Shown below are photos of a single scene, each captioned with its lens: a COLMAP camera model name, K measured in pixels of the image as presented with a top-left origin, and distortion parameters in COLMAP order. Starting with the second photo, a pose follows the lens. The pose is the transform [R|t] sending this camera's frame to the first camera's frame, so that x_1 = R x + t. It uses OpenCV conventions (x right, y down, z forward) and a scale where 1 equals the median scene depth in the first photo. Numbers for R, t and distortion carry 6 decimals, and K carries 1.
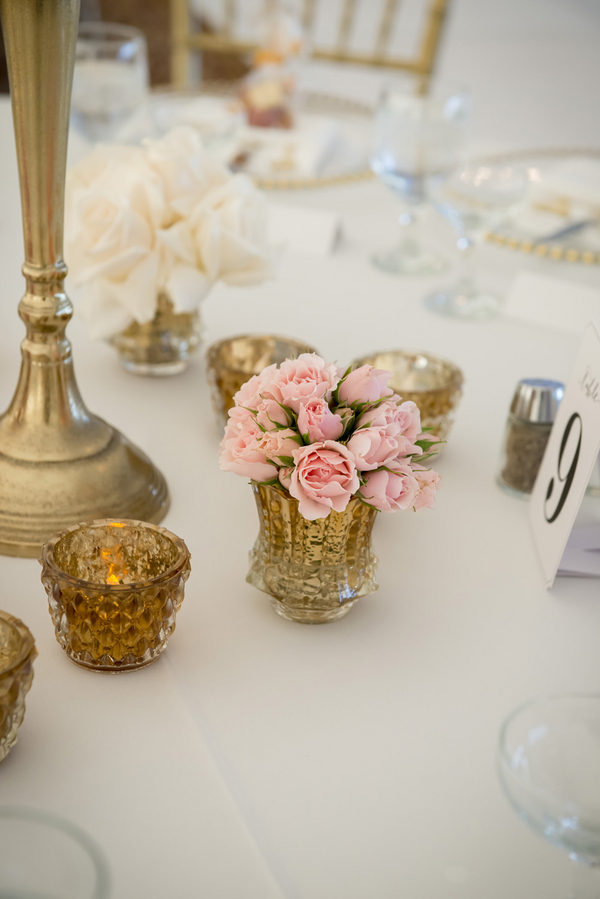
lens RADIAL K [[1741.0, 0, 300.0], [0, 1741.0, 449.5], [0, 0, 1]] dist [0.148563, 0.054574]
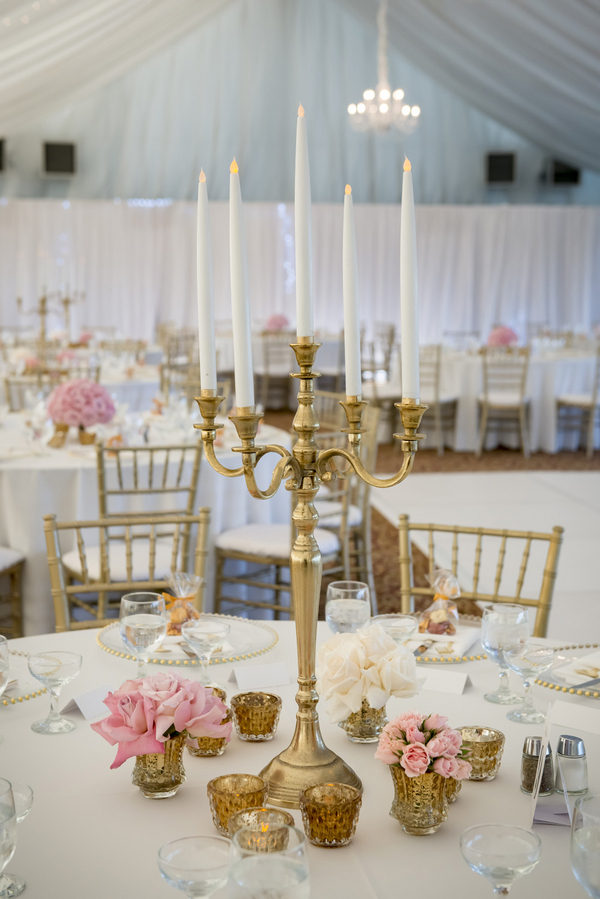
lens RADIAL K [[1405.0, 0, 300.0], [0, 1405.0, 449.5], [0, 0, 1]] dist [0.338791, 0.045823]
pose [[0.982943, -0.040153, -0.179476, 0.196080], [-0.021688, 0.943760, -0.329920, 0.230219], [0.182630, 0.328185, 0.926791, -0.854009]]
